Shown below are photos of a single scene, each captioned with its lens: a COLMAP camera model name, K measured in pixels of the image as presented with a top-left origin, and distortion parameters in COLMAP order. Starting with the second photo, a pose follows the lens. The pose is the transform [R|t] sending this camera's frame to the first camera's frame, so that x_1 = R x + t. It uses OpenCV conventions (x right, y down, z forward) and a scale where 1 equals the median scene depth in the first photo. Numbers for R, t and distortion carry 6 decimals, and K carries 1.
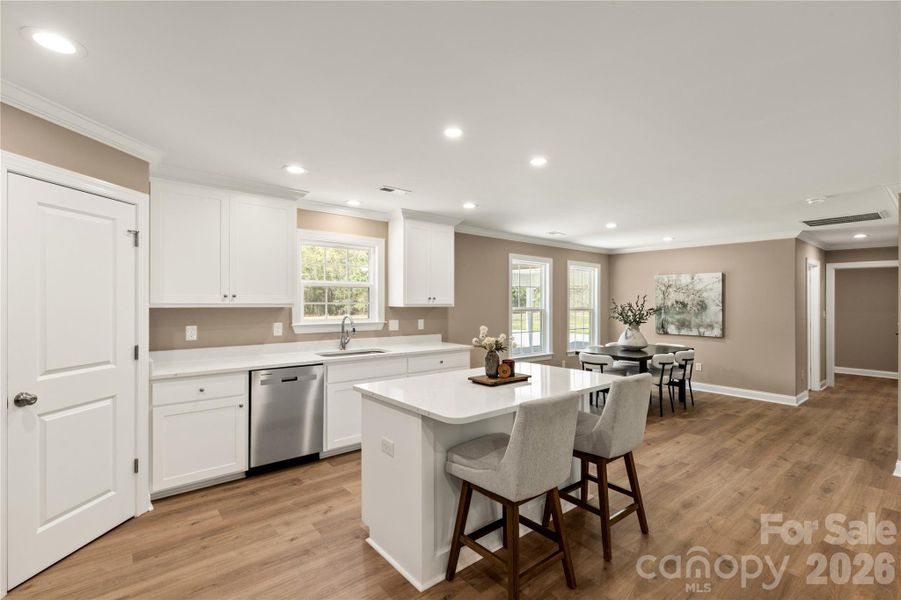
lens RADIAL K [[408.0, 0, 448.9], [0, 408.0, 300.8], [0, 0, 1]] dist [0.003060, 0.000577]
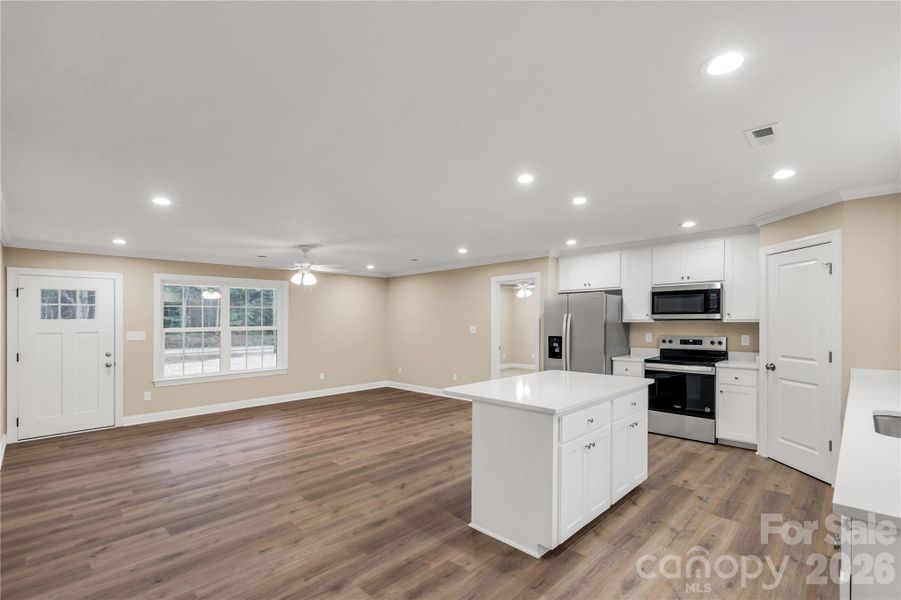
lens RADIAL K [[407.8, 0, 451.1], [0, 407.8, 314.6], [0, 0, 1]] dist [0.002099, 0.000591]
pose [[-0.995135, 0.003202, -0.098471, 0.473183], [0.004678, 0.999880, -0.014764, 0.006247], [0.098412, -0.015153, -0.995030, 1.896081]]
